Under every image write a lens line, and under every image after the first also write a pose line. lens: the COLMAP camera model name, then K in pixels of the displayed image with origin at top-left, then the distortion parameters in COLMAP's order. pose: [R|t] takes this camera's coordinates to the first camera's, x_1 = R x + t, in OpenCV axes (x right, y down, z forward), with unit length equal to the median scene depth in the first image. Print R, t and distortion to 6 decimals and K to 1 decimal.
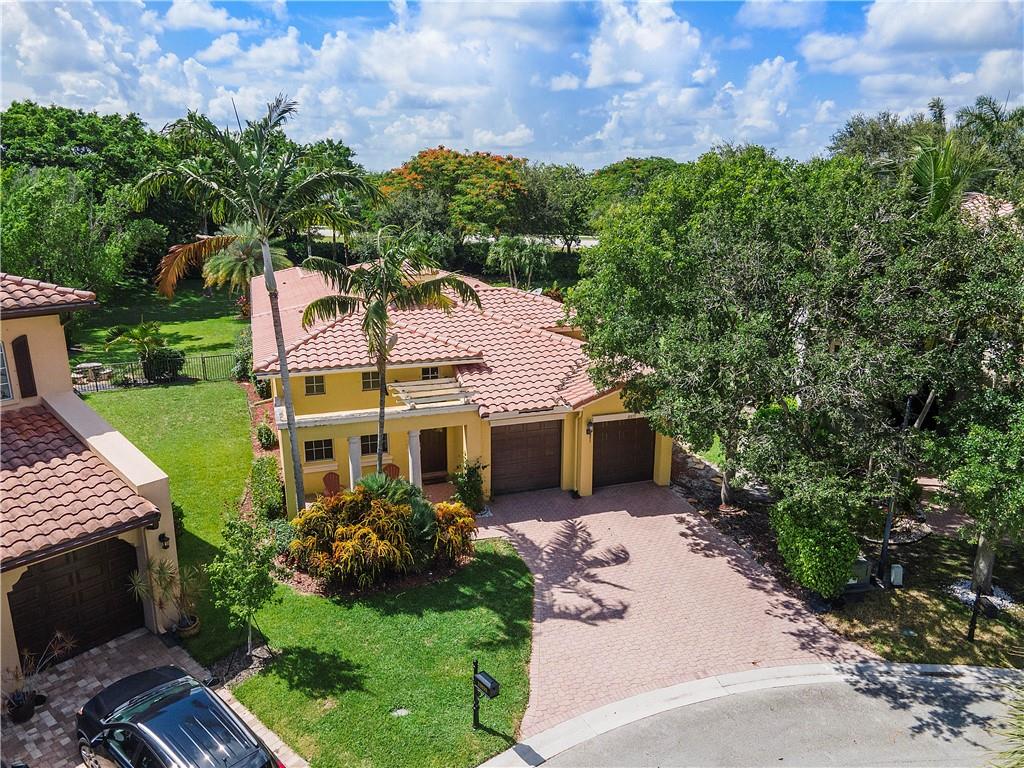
lens RADIAL K [[745.4, 0, 515.5], [0, 745.4, 381.6], [0, 0, 1]] dist [0.038277, -0.001376]
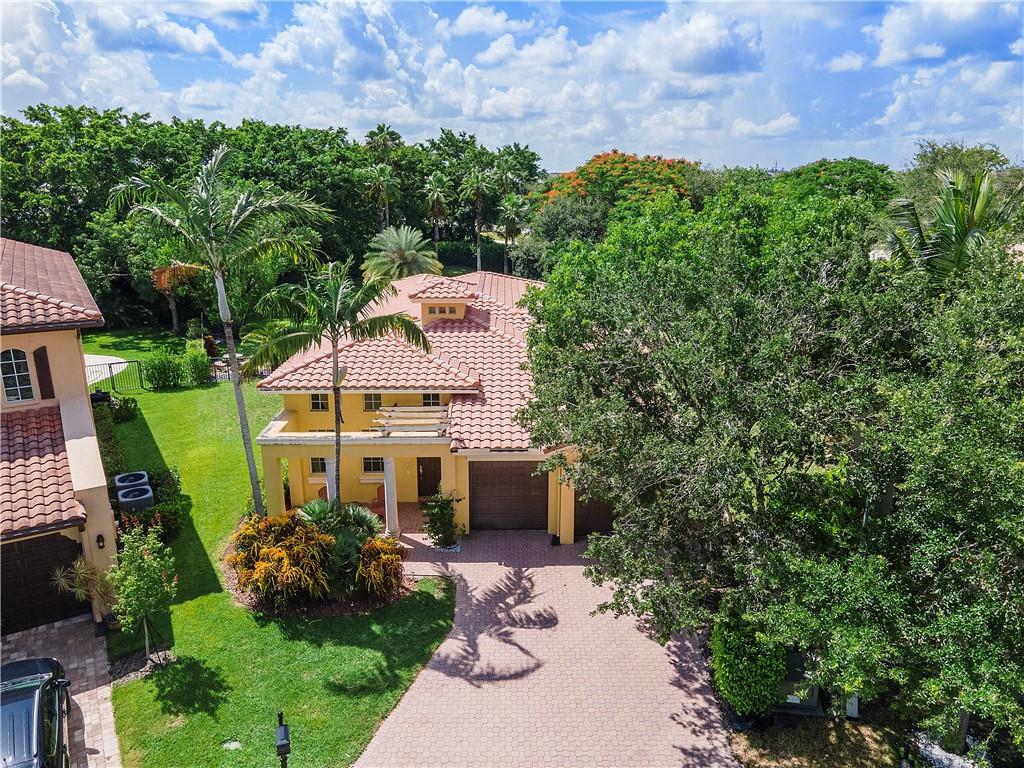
lens RADIAL K [[738.4, 0, 516.3], [0, 738.4, 382.1], [0, 0, 1]] dist [0.040395, 0.005682]
pose [[0.949989, 0.083326, -0.300960, 0.323205], [-0.079573, 0.996522, 0.024730, -0.074963], [0.301974, 0.000455, 0.953316, 0.090005]]
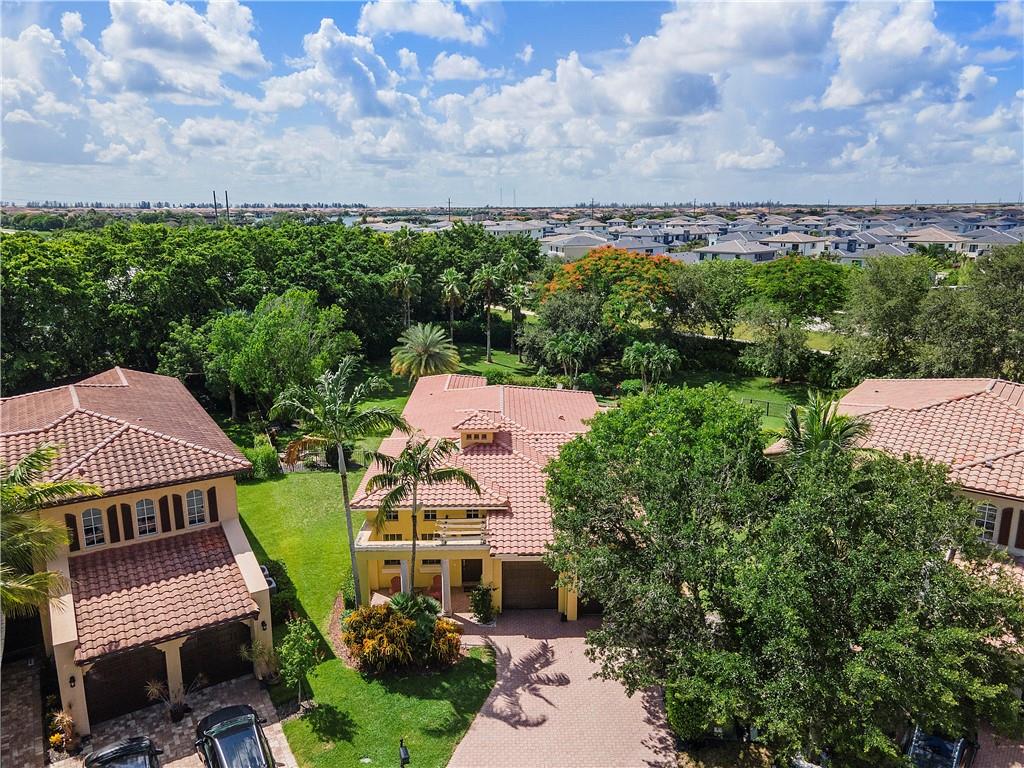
lens RADIAL K [[748.7, 0, 515.4], [0, 748.7, 383.5], [0, 0, 1]] dist [0.037203, 0.004347]
pose [[0.950675, 0.067602, -0.302732, 0.404826], [-0.076186, 0.996955, -0.016623, -0.255839], [0.300687, 0.038867, 0.952931, -0.347243]]
